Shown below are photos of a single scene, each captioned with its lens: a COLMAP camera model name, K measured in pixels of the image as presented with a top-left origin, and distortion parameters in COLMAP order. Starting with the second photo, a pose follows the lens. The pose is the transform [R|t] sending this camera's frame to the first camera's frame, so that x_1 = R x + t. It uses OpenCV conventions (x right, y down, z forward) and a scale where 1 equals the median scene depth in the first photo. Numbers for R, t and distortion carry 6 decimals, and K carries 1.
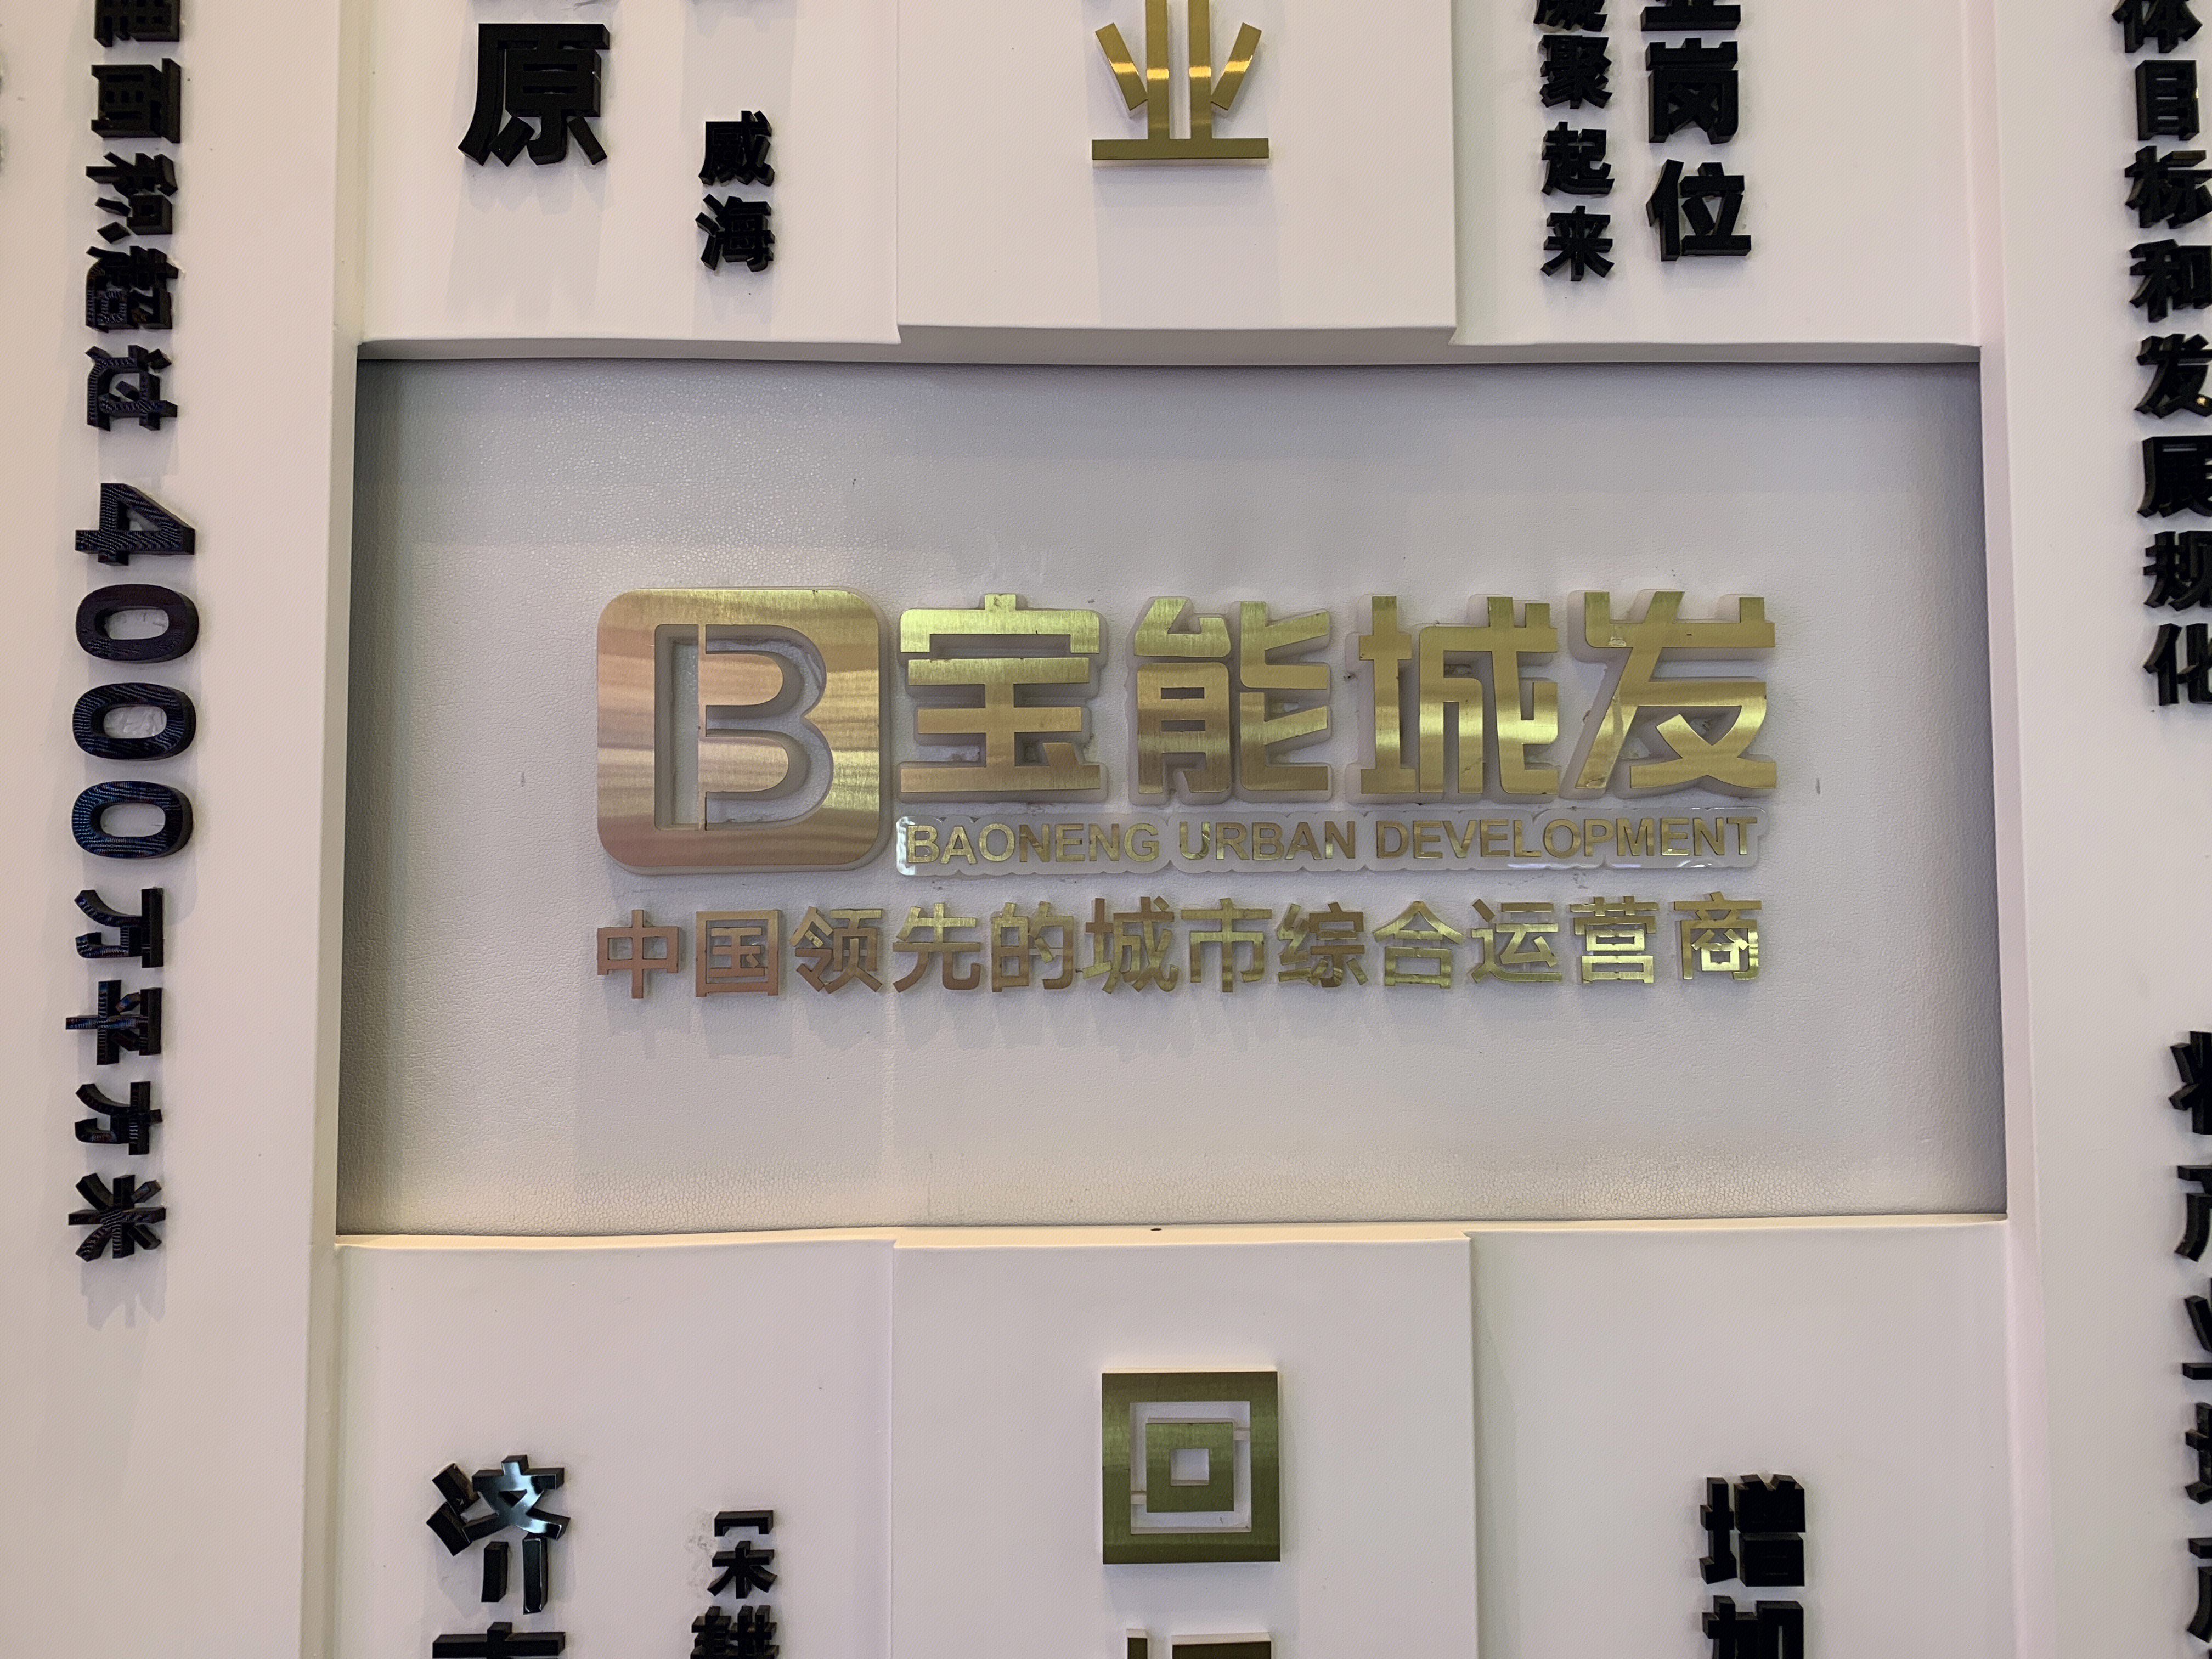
lens RADIAL K [[1720.9, 0, 1121.9], [0, 1720.9, 827.1], [0, 0, 1]] dist [0.013293, -0.012450]
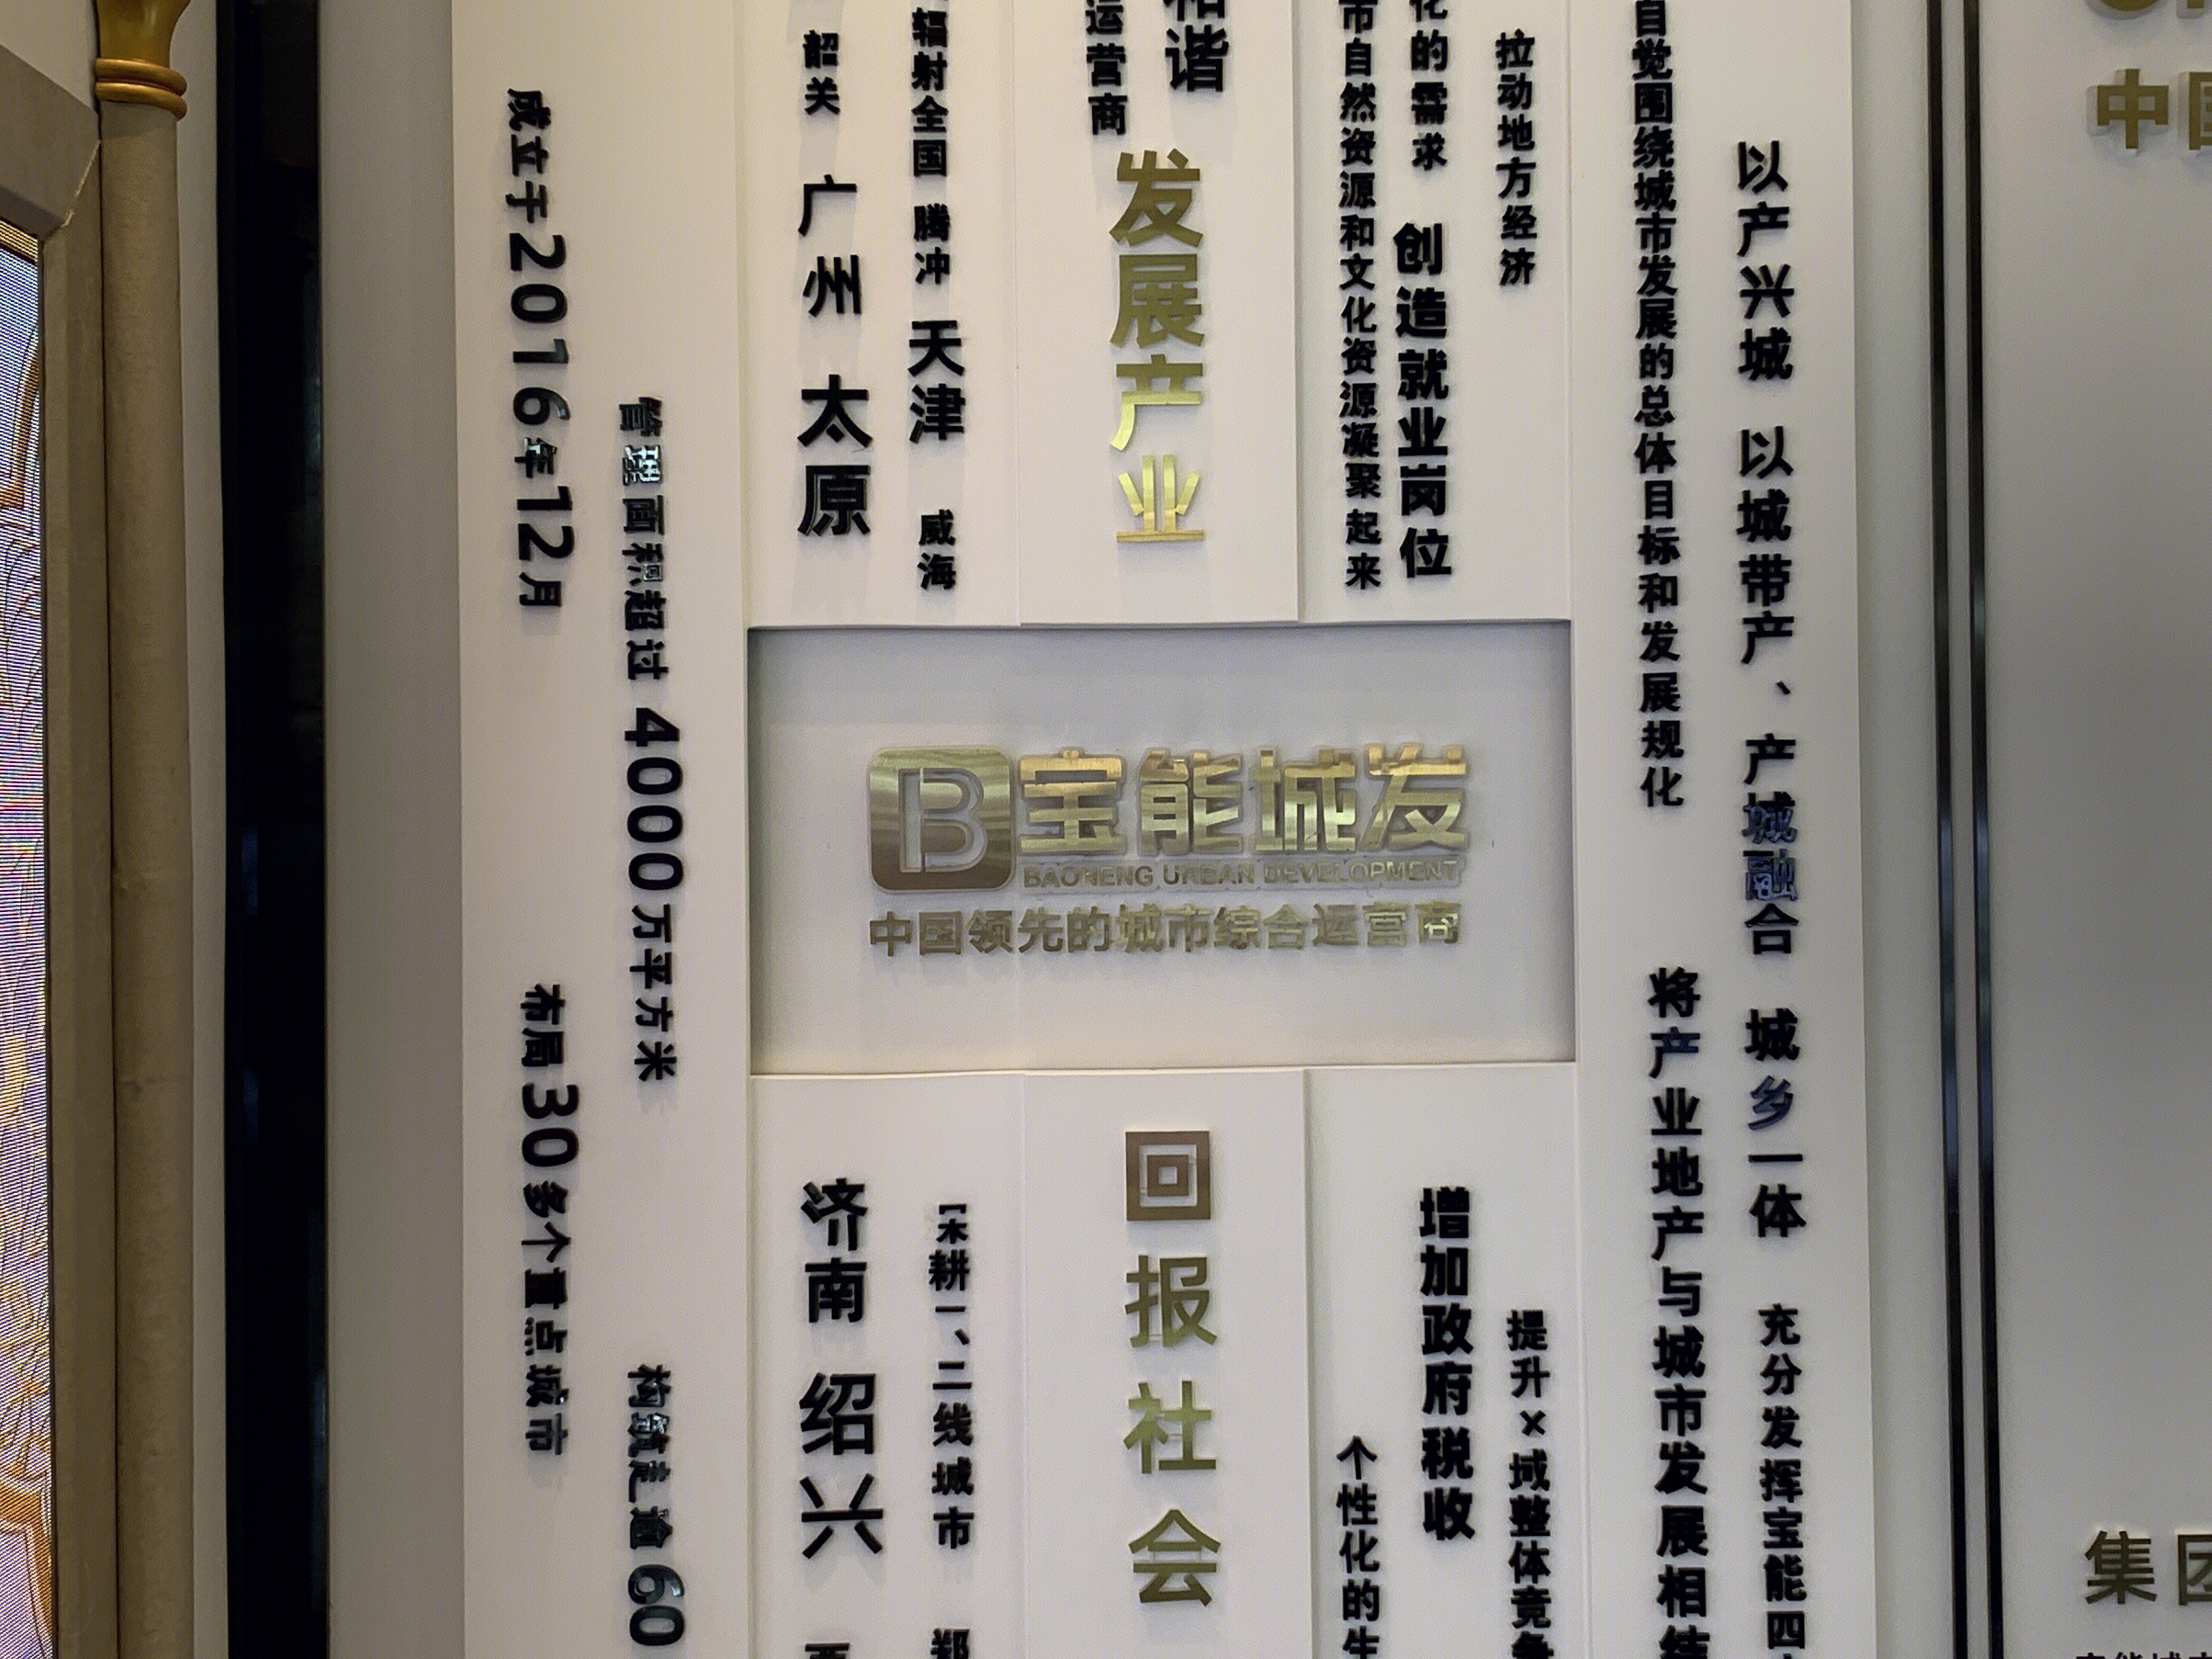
lens RADIAL K [[2813.8, 0, 1100.8], [0, 2813.8, 814.3], [0, 0, 1]] dist [0.038521, 0.000000]
pose [[0.999837, -0.006751, -0.016749, 0.016943], [0.007501, 0.998954, 0.045110, -0.211607], [0.016427, -0.045228, 0.998842, -2.261782]]
